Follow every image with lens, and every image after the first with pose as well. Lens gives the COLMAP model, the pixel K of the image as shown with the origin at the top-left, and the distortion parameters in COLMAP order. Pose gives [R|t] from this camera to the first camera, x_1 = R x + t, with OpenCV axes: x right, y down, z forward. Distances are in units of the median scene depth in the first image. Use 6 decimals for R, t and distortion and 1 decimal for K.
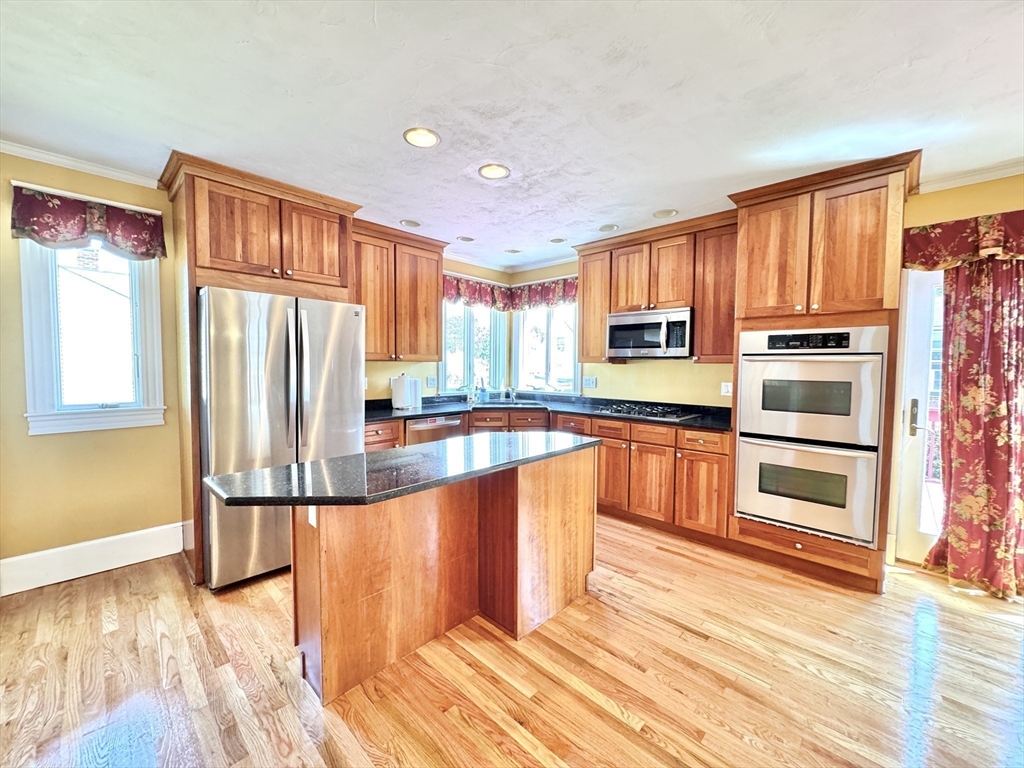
lens RADIAL K [[409.2, 0, 512.9], [0, 409.2, 380.1], [0, 0, 1]] dist [0.003487, 0.000328]
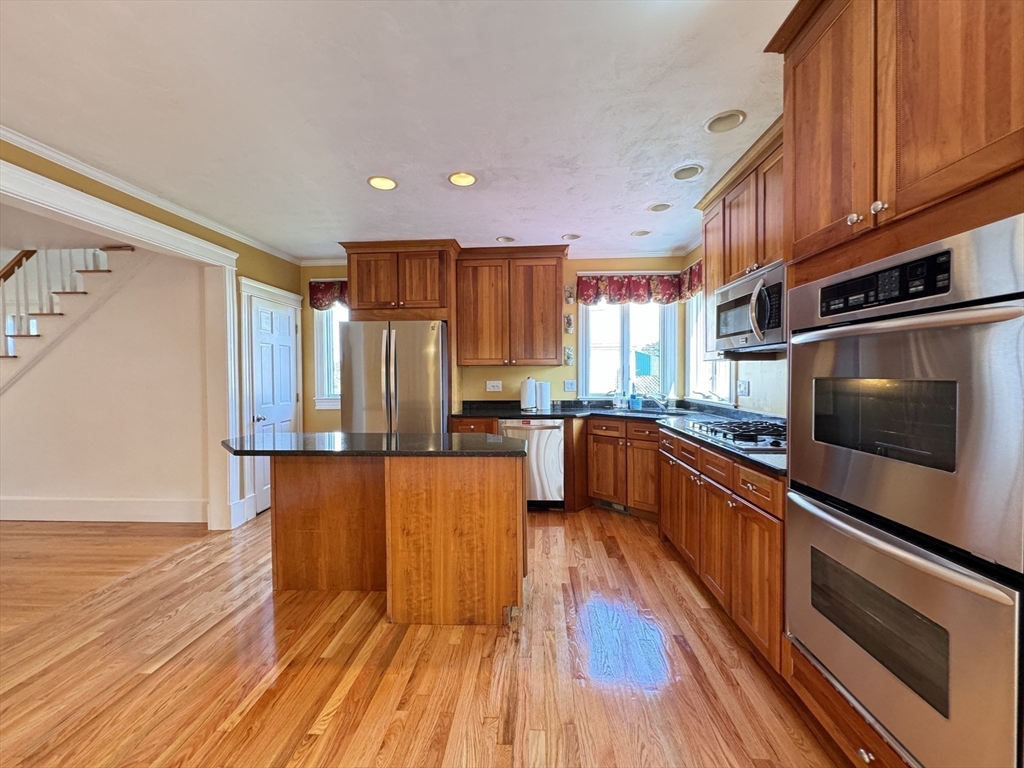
lens RADIAL K [[409.2, 0, 512.5], [0, 409.2, 380.9], [0, 0, 1]] dist [0.003487, 0.000328]
pose [[0.645817, -0.001414, -0.763491, 0.664962], [-0.015475, 0.999769, -0.014941, 0.012511], [0.763335, 0.021464, 0.645646, 0.352234]]
